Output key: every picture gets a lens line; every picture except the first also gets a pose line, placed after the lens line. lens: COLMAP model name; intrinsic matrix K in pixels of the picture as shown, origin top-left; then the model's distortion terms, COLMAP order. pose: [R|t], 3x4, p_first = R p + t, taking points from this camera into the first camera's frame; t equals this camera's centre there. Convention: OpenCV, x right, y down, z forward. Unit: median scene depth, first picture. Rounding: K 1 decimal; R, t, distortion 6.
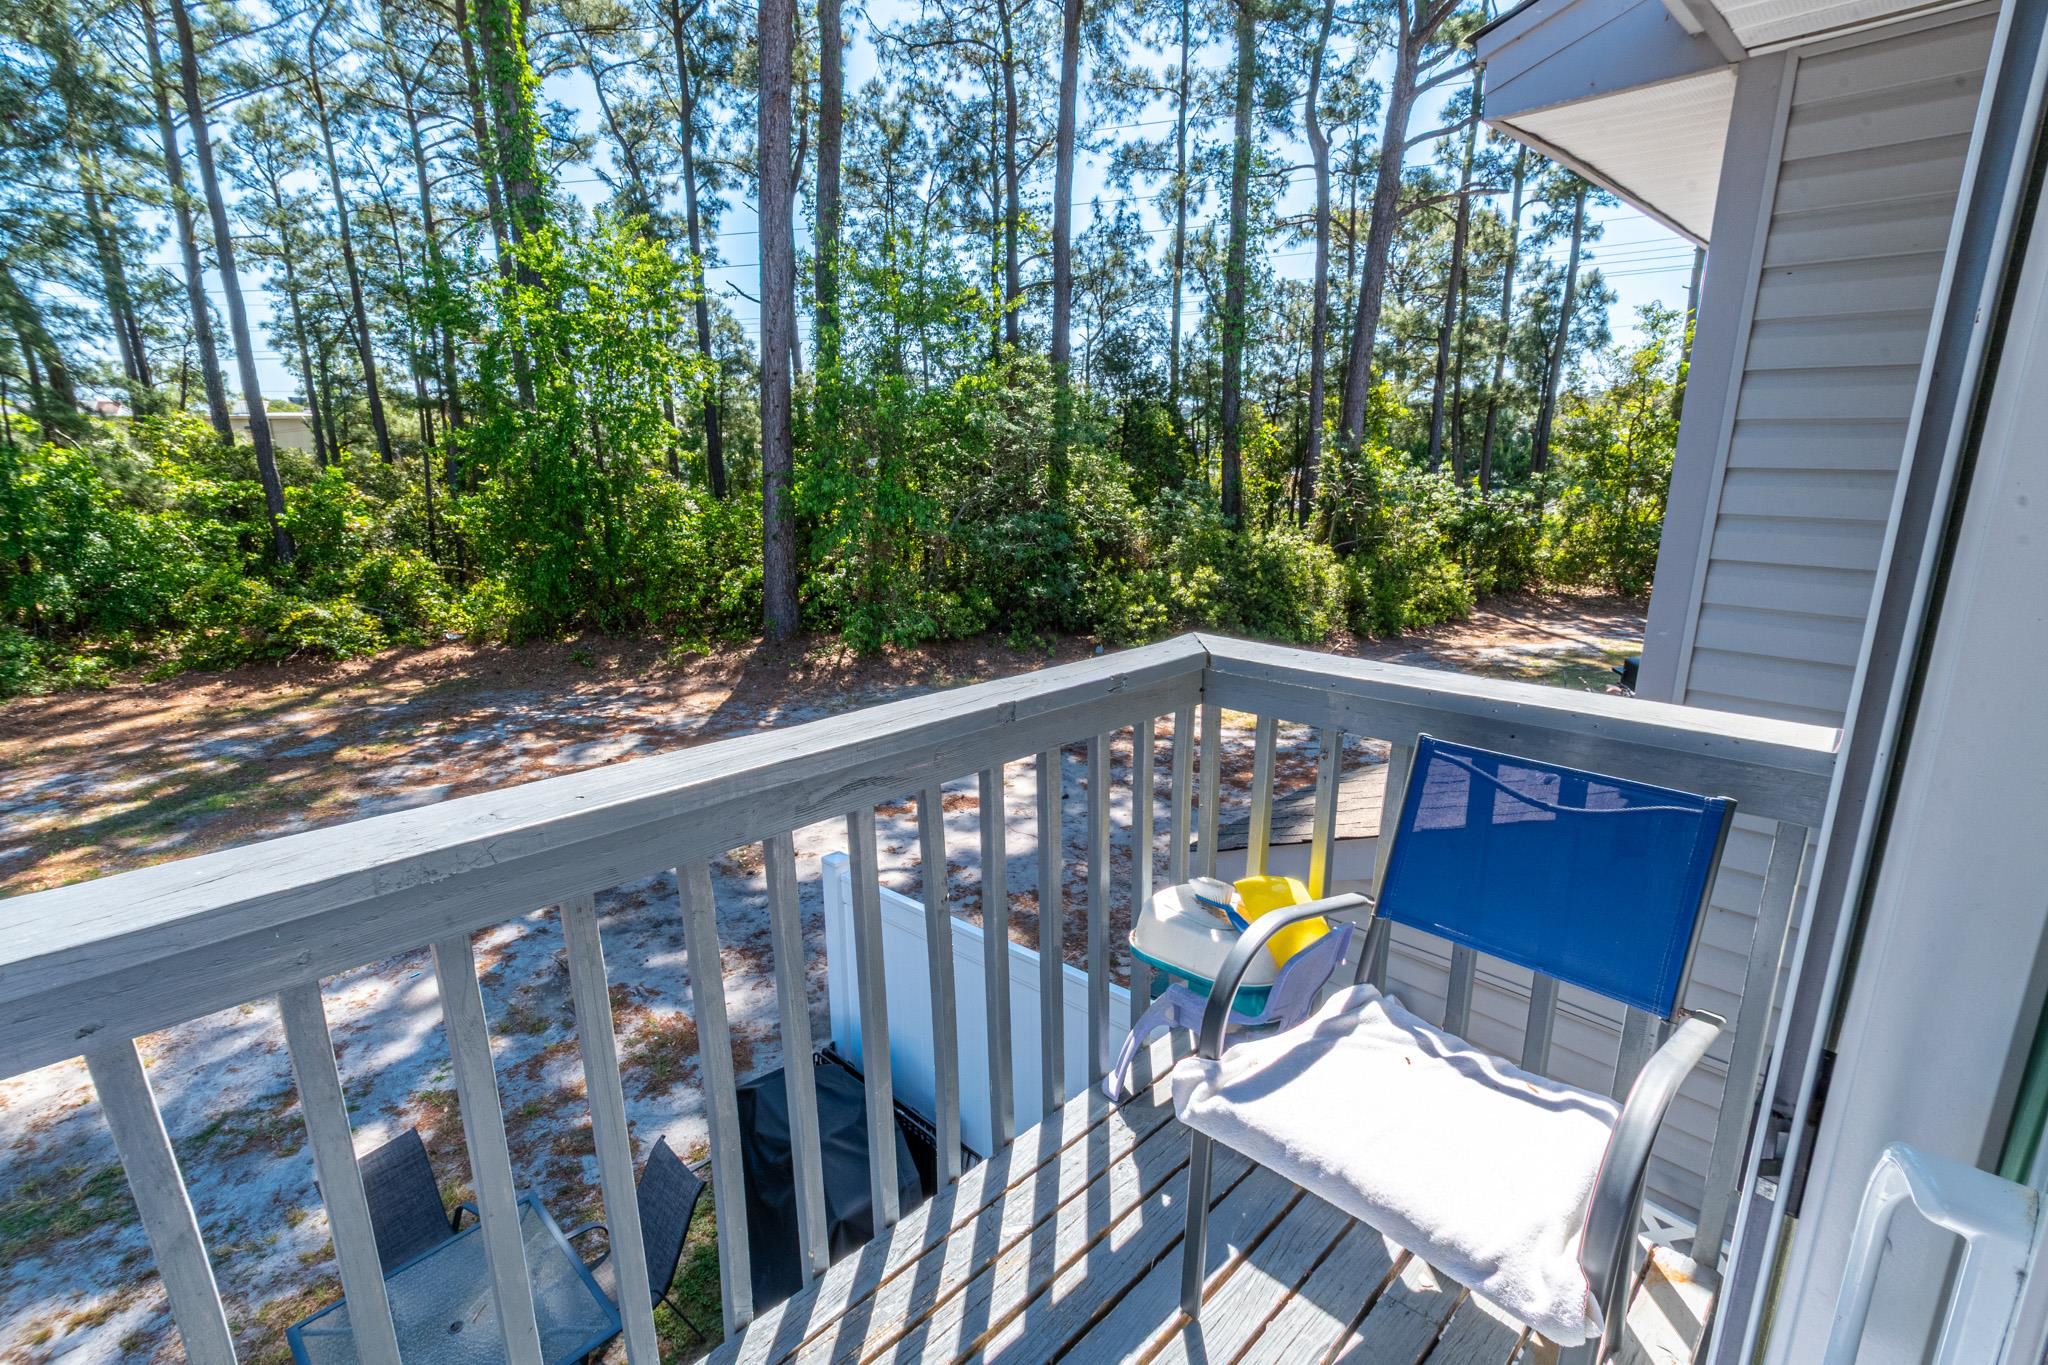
lens RADIAL K [[968.5, 0, 1013.0], [0, 968.5, 696.1], [0, 0, 1]] dist [0.012583, -0.003971]
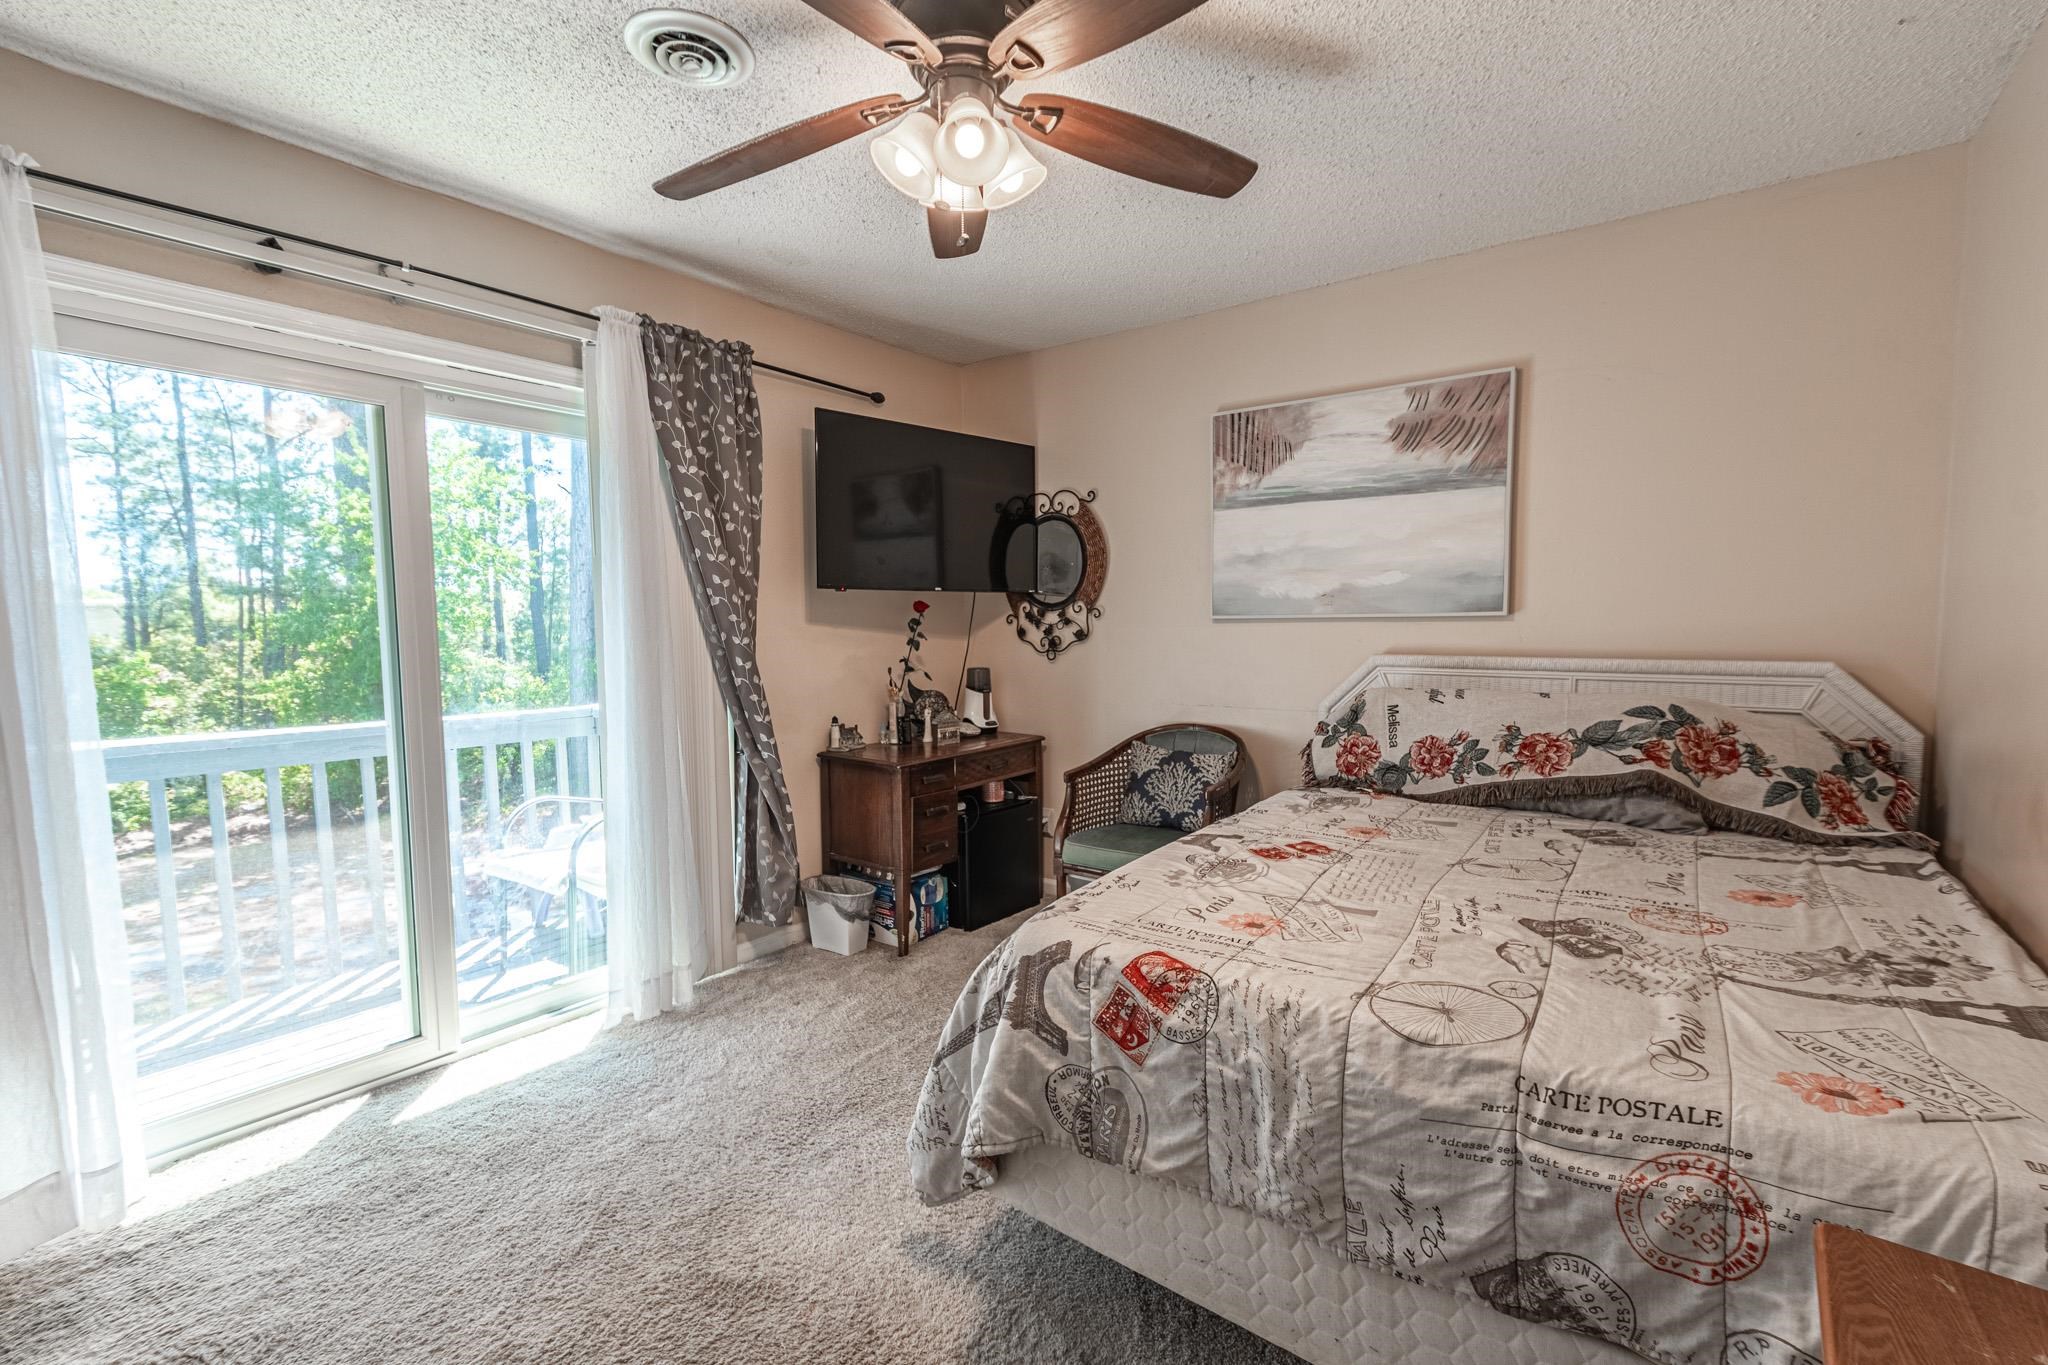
lens RADIAL K [[968.5, 0, 1036.3], [0, 968.5, 702.9], [0, 0, 1]] dist [0.012583, -0.003971]
pose [[0.989793, -0.016865, 0.141511, 0.100194], [0.041523, 0.984018, -0.173157, 0.040933], [-0.136329, 0.177266, 0.974675, -0.136374]]
